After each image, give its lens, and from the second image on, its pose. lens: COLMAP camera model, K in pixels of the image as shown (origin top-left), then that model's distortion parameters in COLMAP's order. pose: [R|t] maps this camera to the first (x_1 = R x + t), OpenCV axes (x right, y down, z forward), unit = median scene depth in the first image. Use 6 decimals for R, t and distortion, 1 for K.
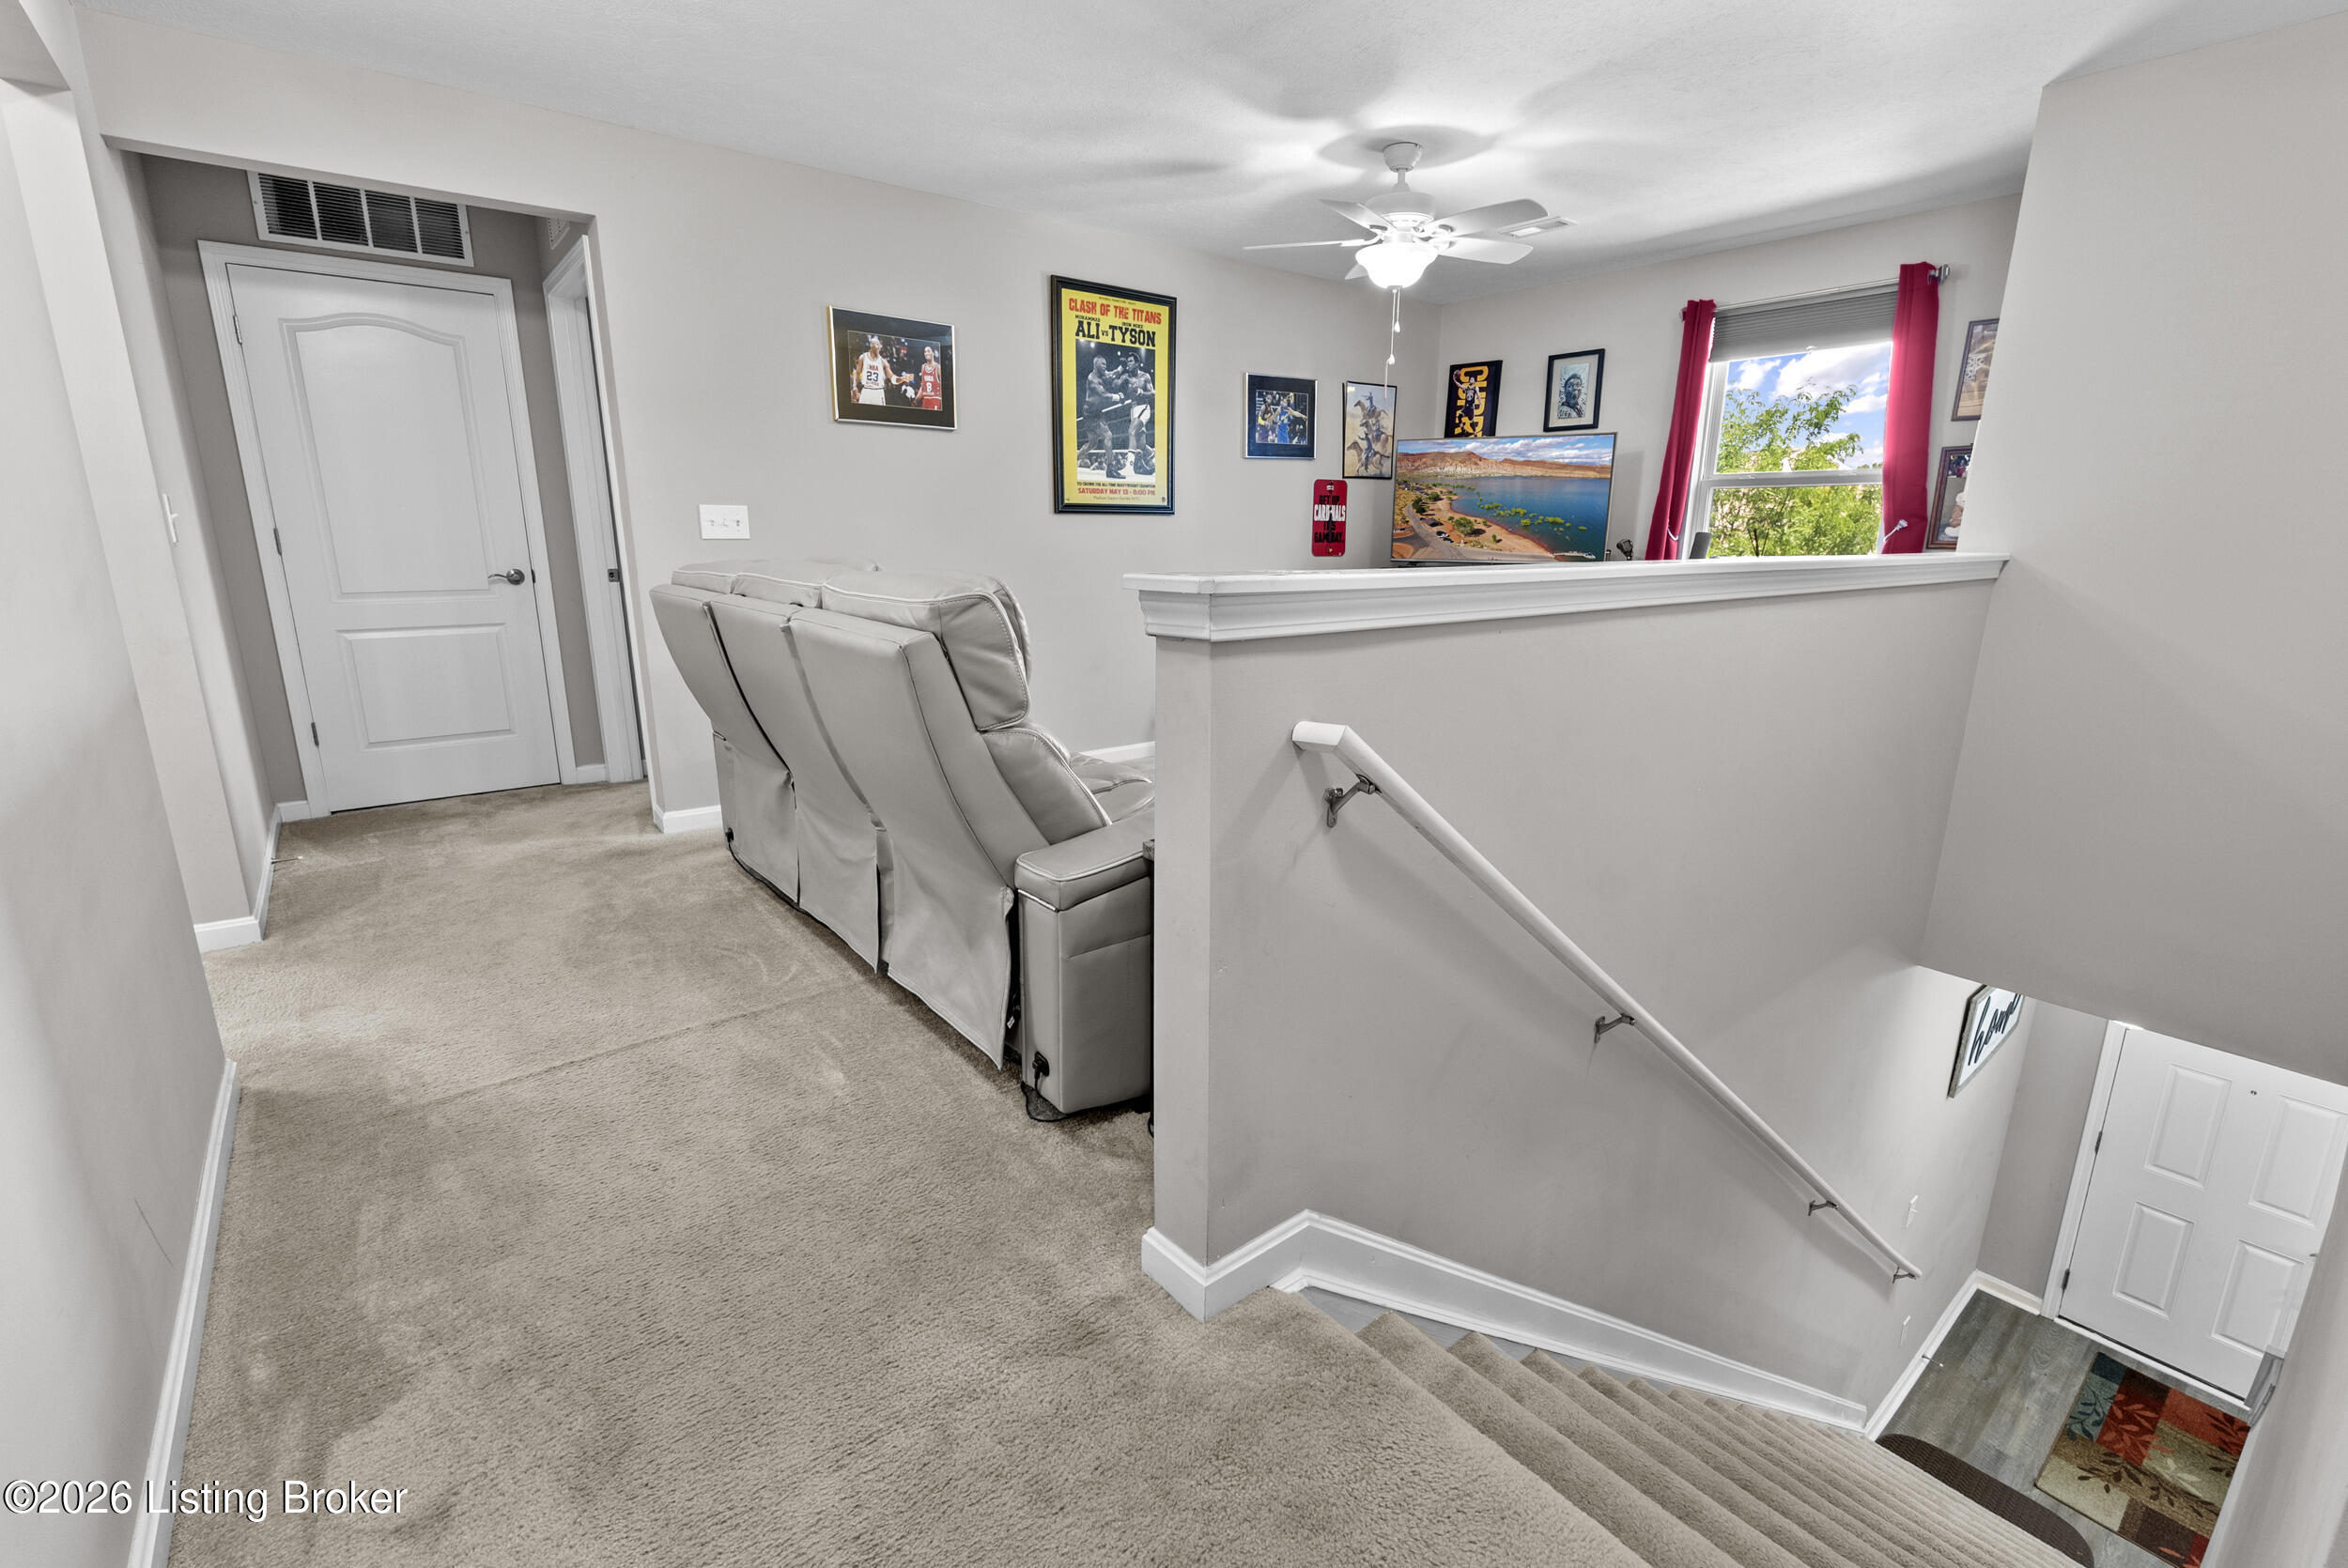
lens RADIAL K [[1034.3, 0, 1175.1], [0, 1034.3, 783.5], [0, 0, 1]] dist [-0.010331, 0.003911]
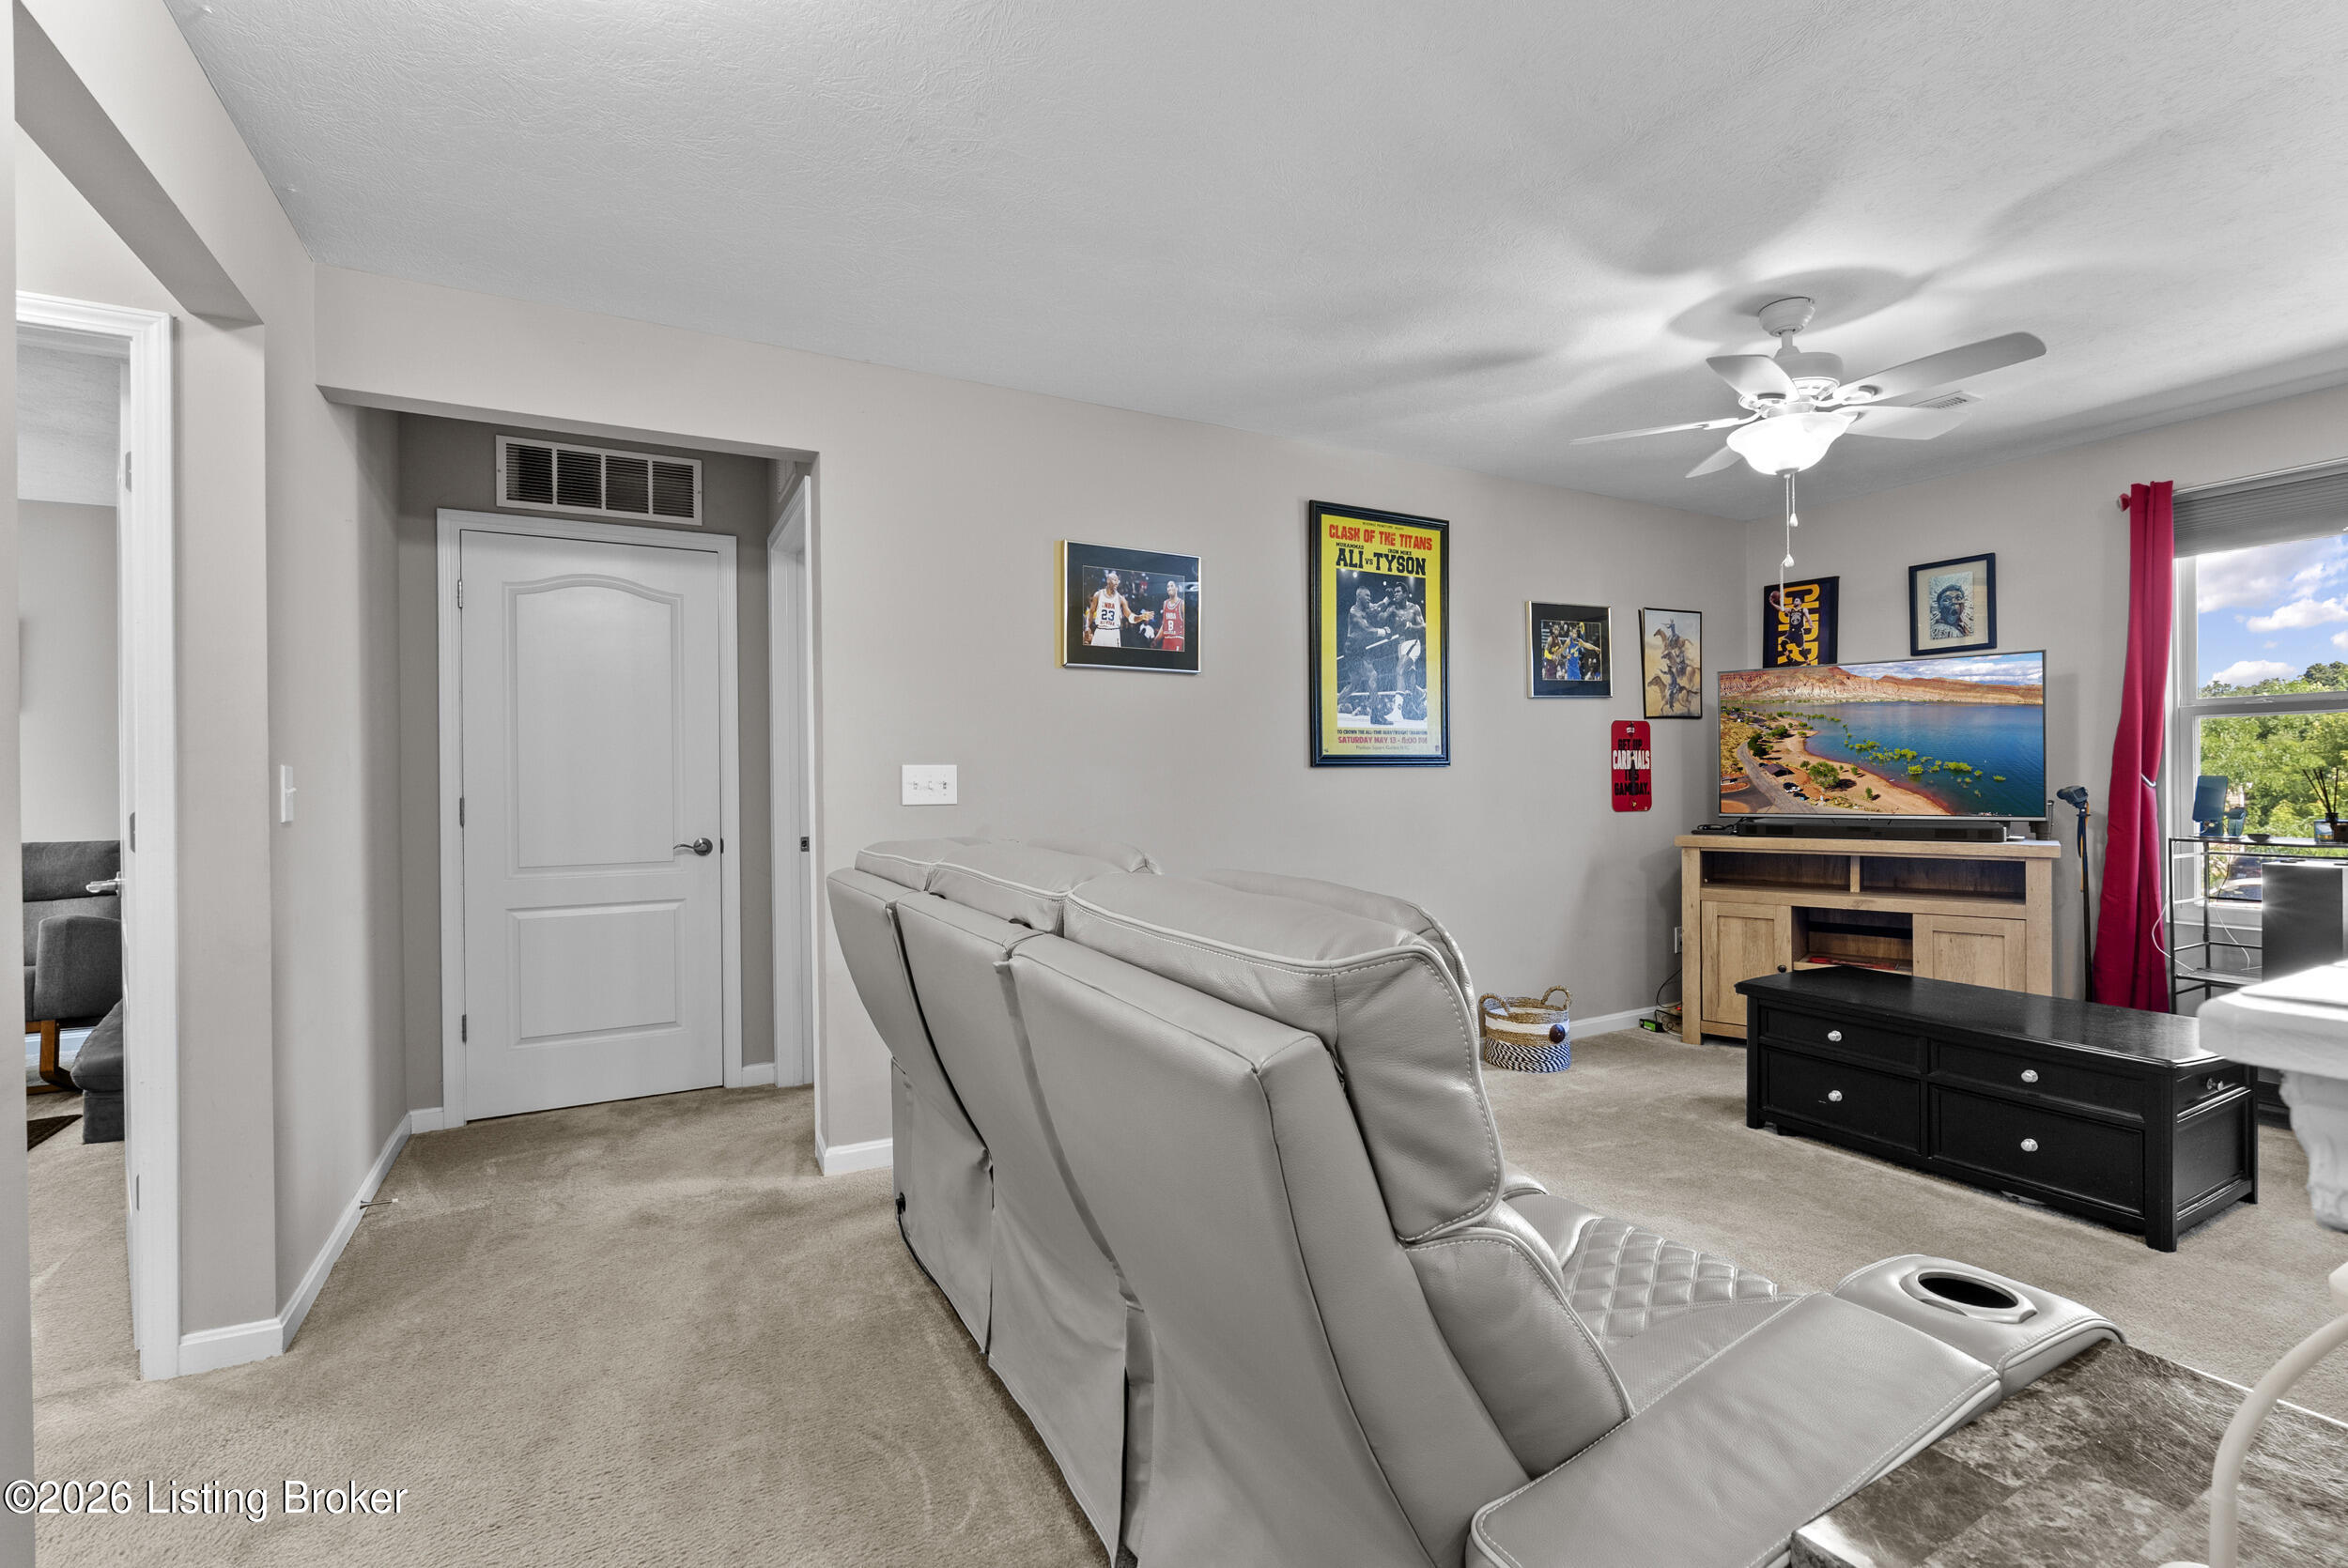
lens RADIAL K [[1034.3, 0, 1170.7], [0, 1034.3, 780.3], [0, 0, 1]] dist [-0.010331, 0.003911]
pose [[0.984212, -0.015465, -0.176318, -0.080612], [-0.026737, 0.971754, -0.234478, -0.054651], [0.174964, 0.235490, 0.955998, 0.193726]]
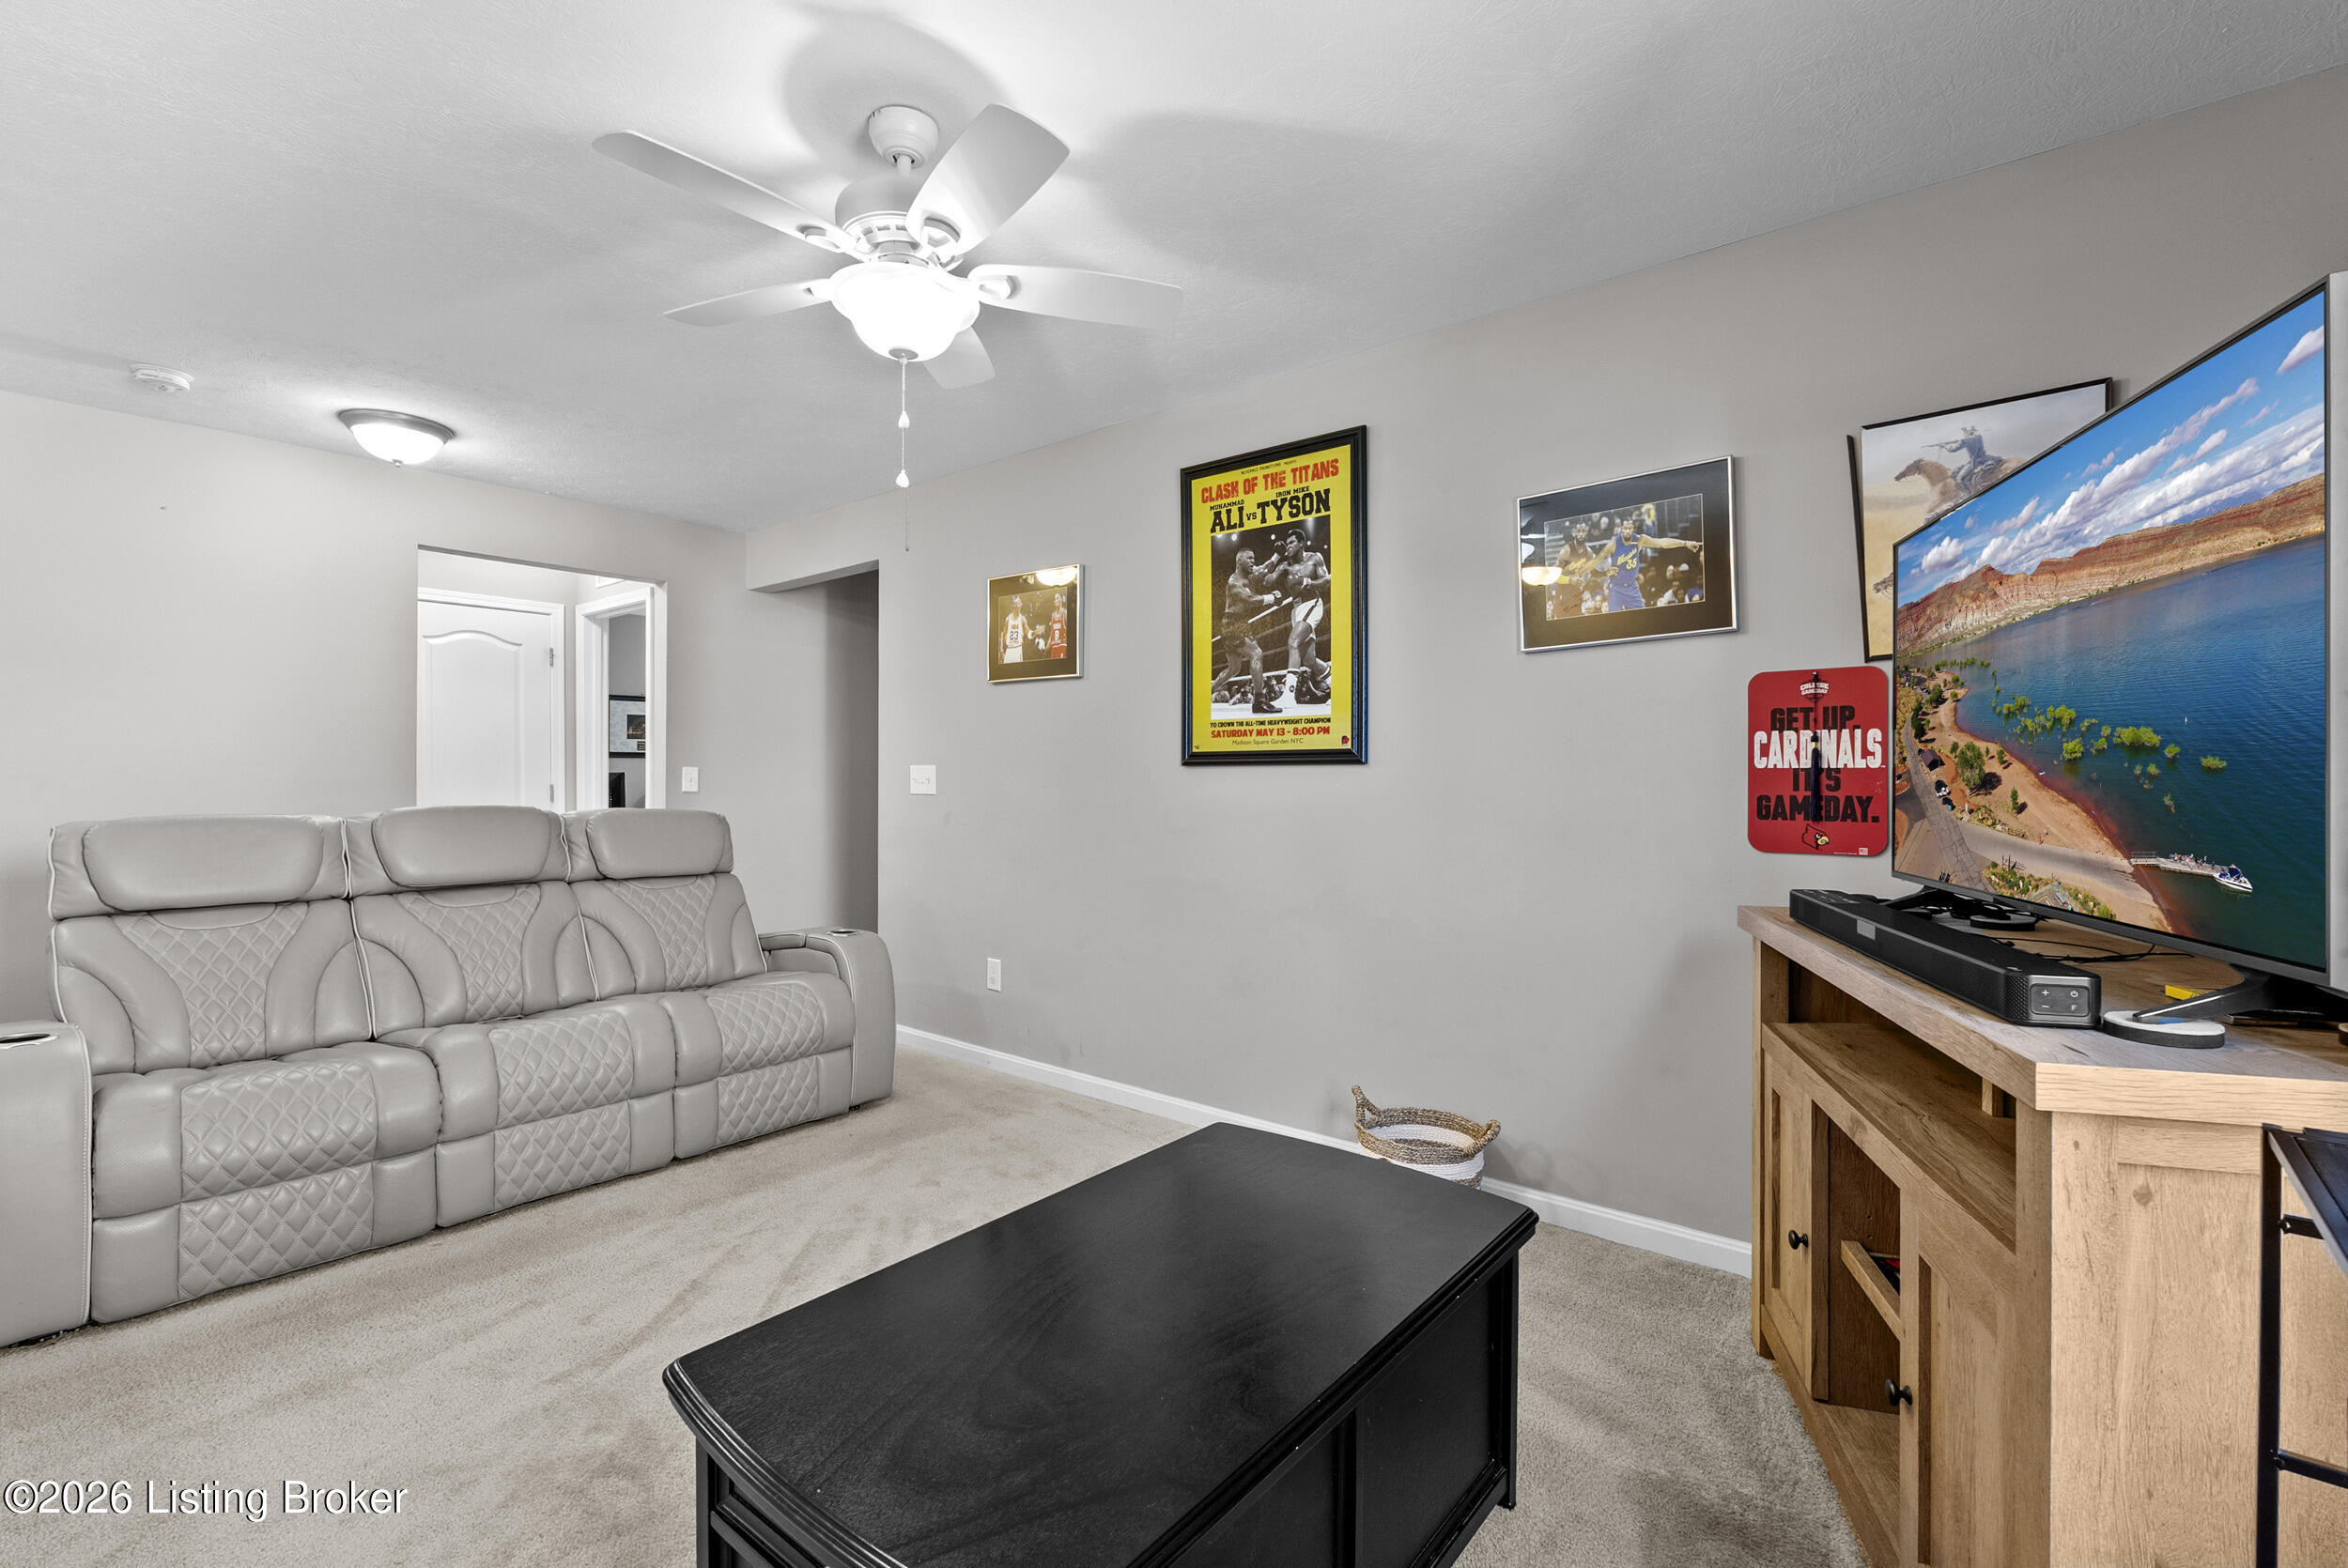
lens RADIAL K [[1034.3, 0, 1157.4], [0, 1034.3, 798.7], [0, 0, 1]] dist [-0.010331, 0.003911]
pose [[0.204734, -0.000843, -0.978817, 0.601719], [-0.247811, 0.967376, -0.052667, -0.194508], [0.946928, 0.253345, 0.197846, 0.838437]]
